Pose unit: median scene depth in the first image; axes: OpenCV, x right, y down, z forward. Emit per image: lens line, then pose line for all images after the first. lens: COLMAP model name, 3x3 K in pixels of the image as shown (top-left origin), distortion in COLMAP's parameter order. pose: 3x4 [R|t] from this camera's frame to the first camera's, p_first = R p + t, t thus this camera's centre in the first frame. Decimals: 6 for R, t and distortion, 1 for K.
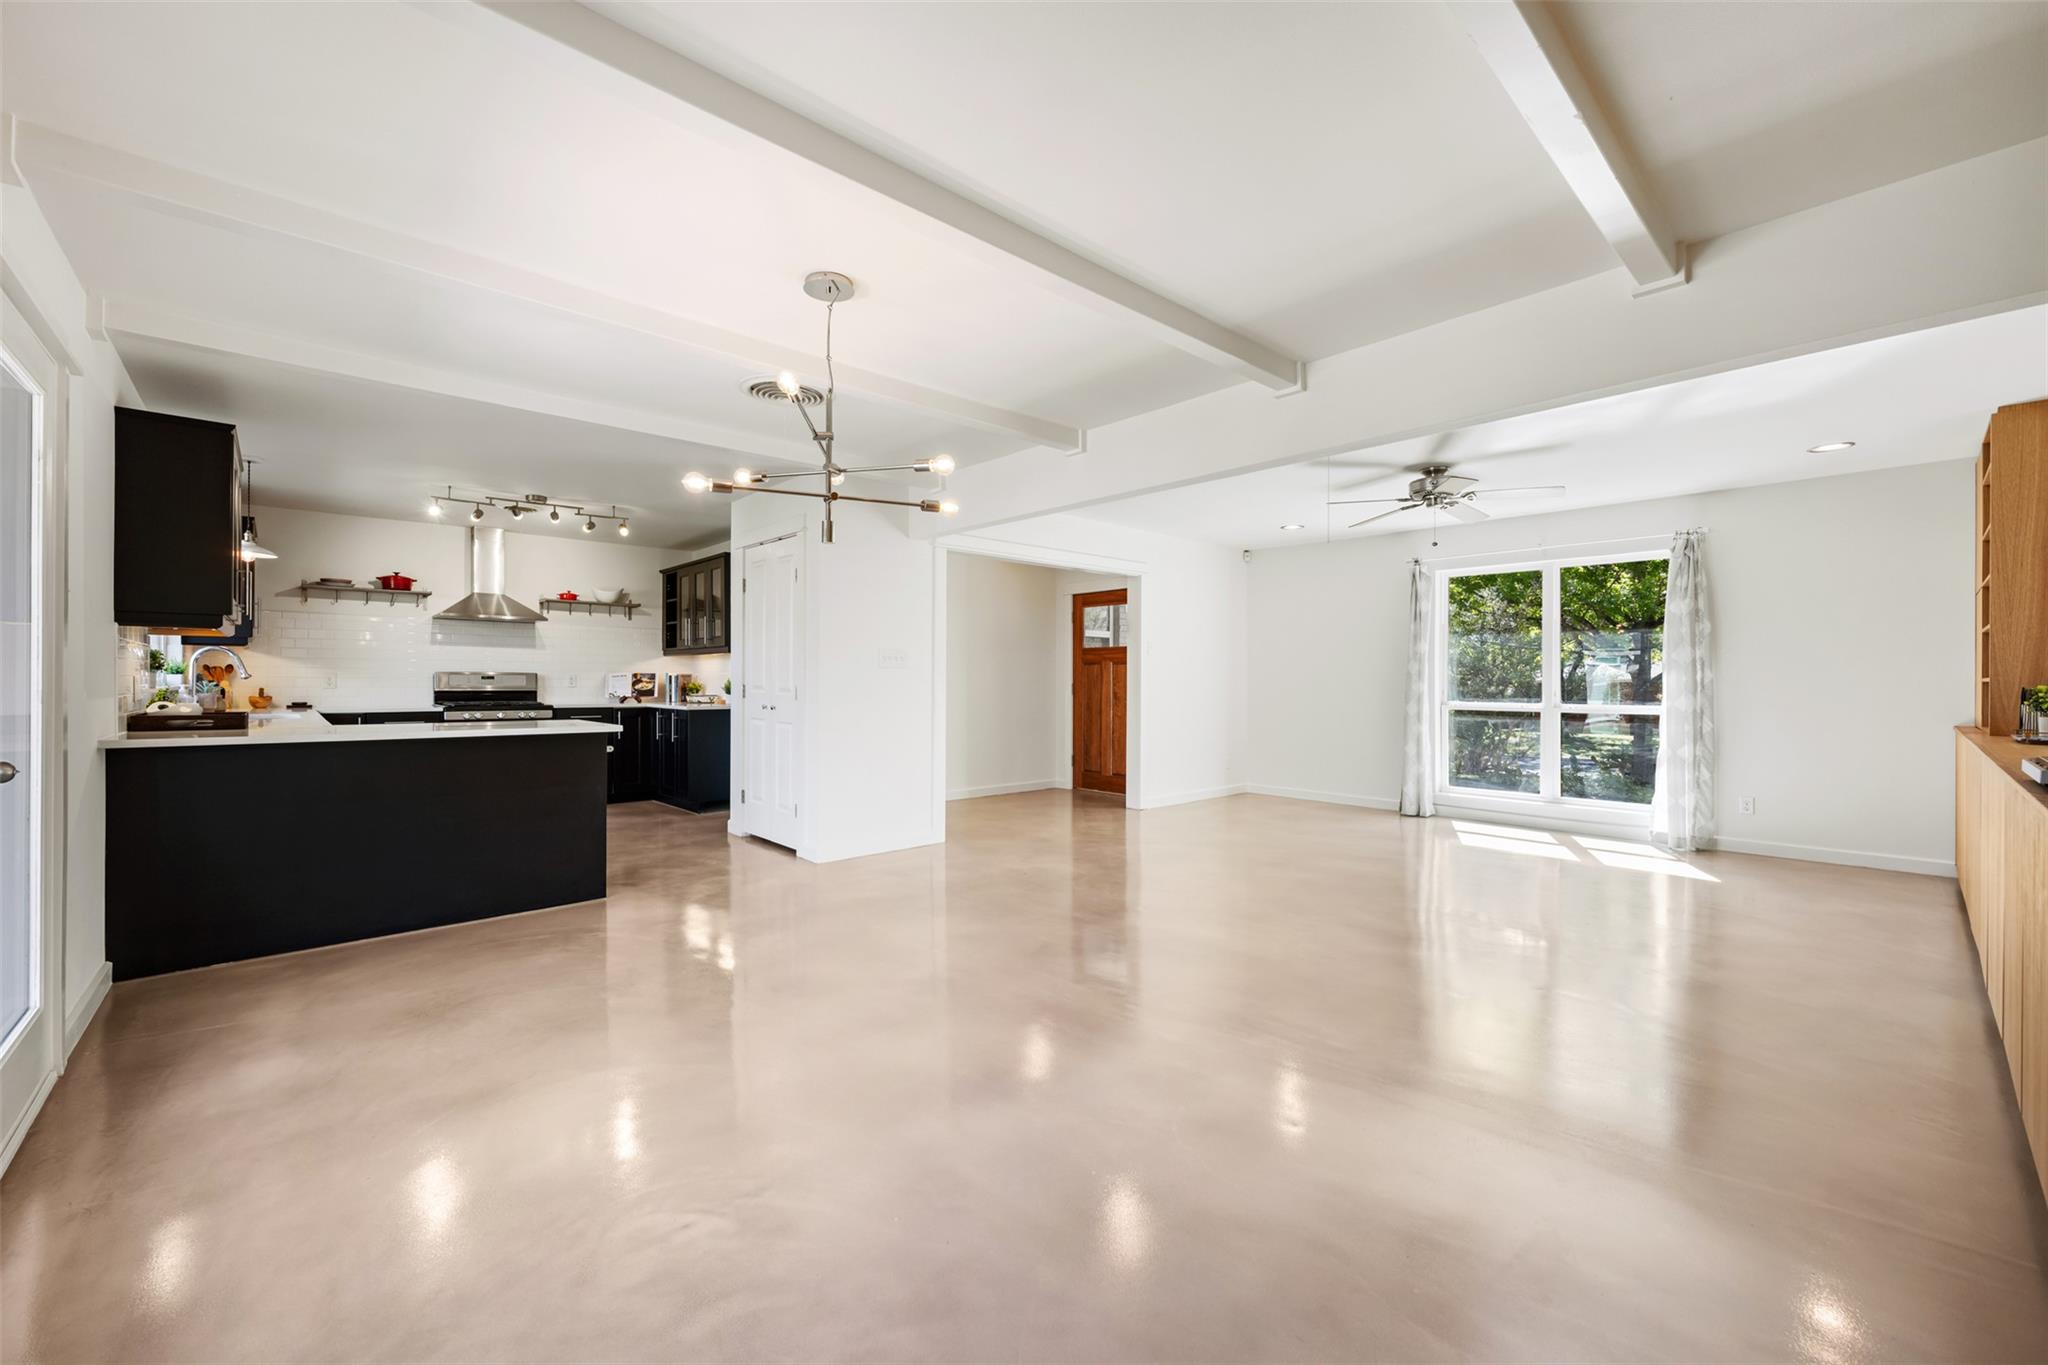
lens RADIAL K [[809.6, 0, 1022.5], [0, 809.6, 678.1], [0, 0, 1]] dist [-0.001128, -0.000058]
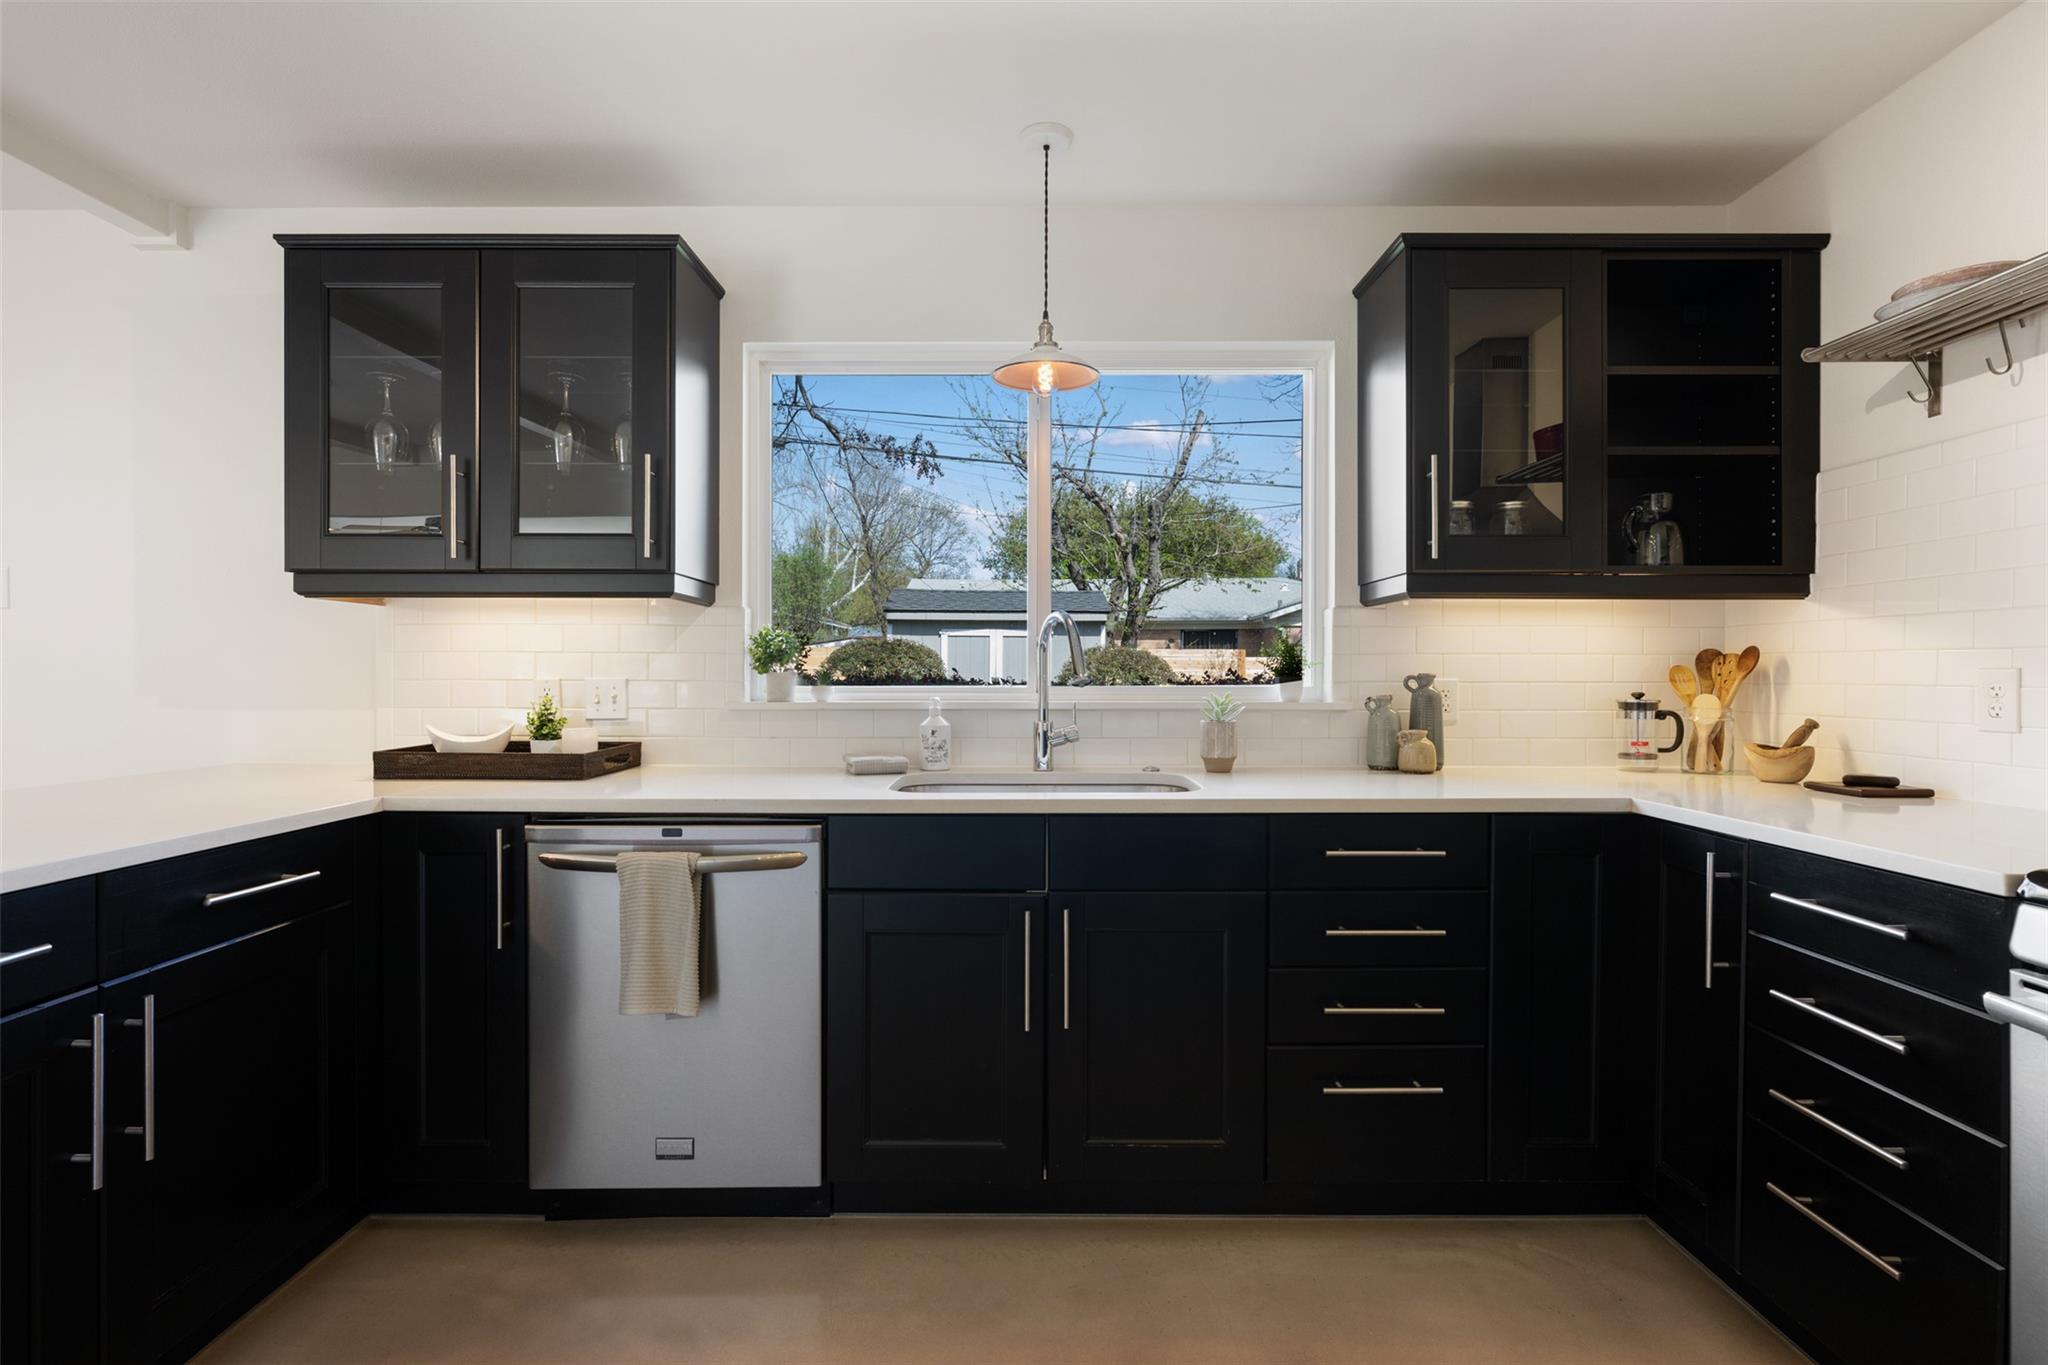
lens RADIAL K [[974.4, 0, 1023.7], [0, 974.4, 679.4], [0, 0, 1]] dist [-0.000530, 0.000513]
pose [[-0.673082, -0.002896, -0.739562, -0.394063], [-0.002432, 0.999996, -0.001702, -0.001255], [0.739564, 0.000653, -0.673086, 0.879021]]
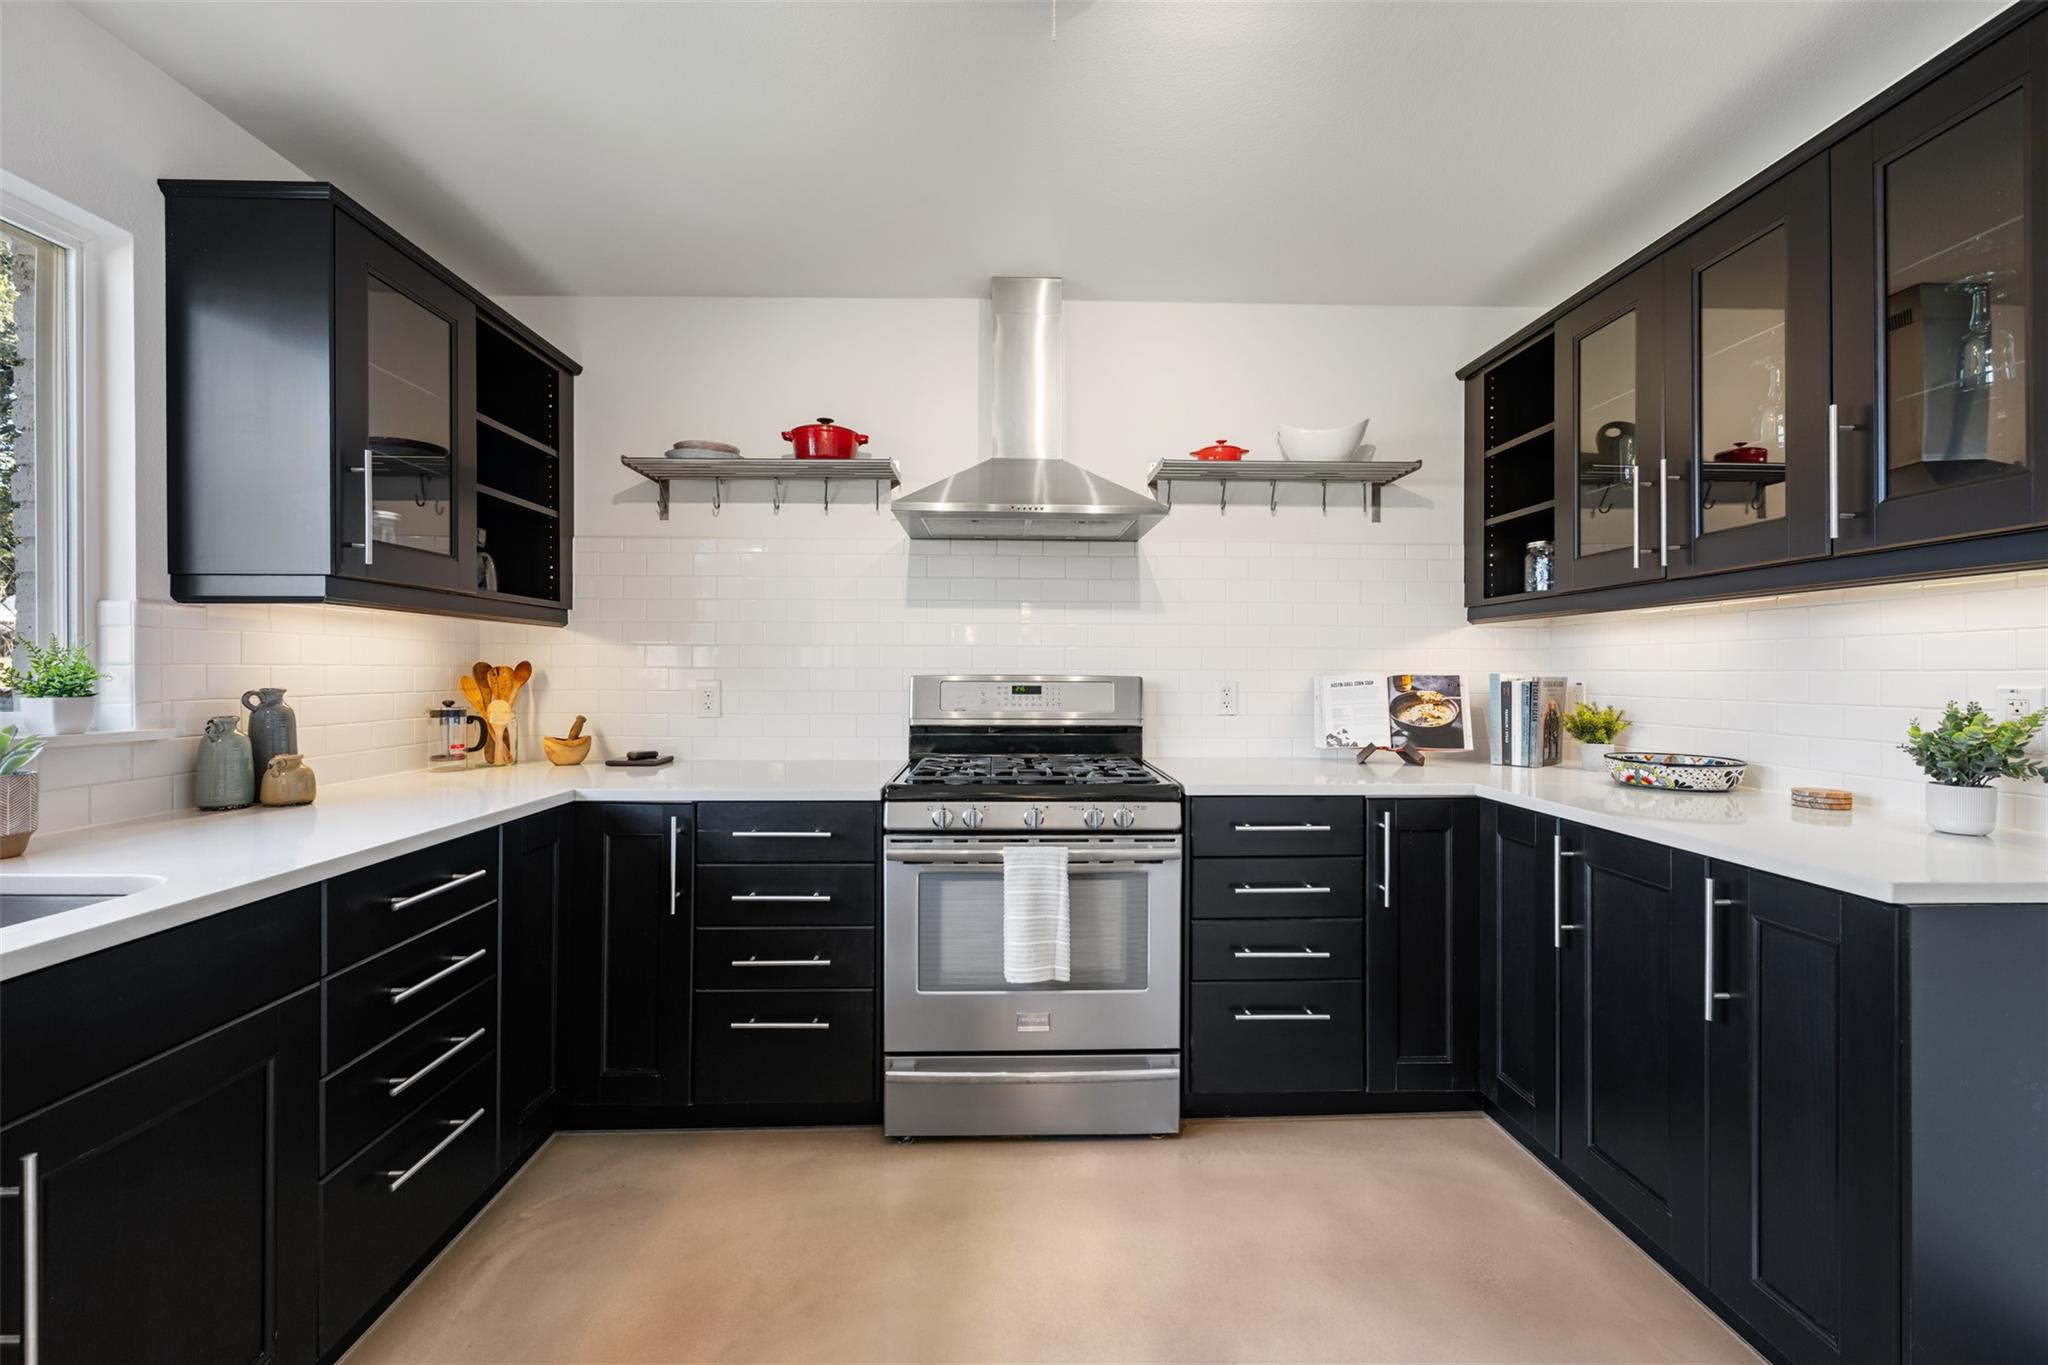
lens RADIAL K [[809.6, 0, 1022.5], [0, 809.6, 678.1], [0, 0, 1]] dist [-0.001128, -0.000058]
pose [[0.758612, 0.002044, -0.651540, -0.414939], [0.003578, 0.999967, 0.007303, -0.008588], [0.651533, -0.007871, 0.758580, 0.707714]]
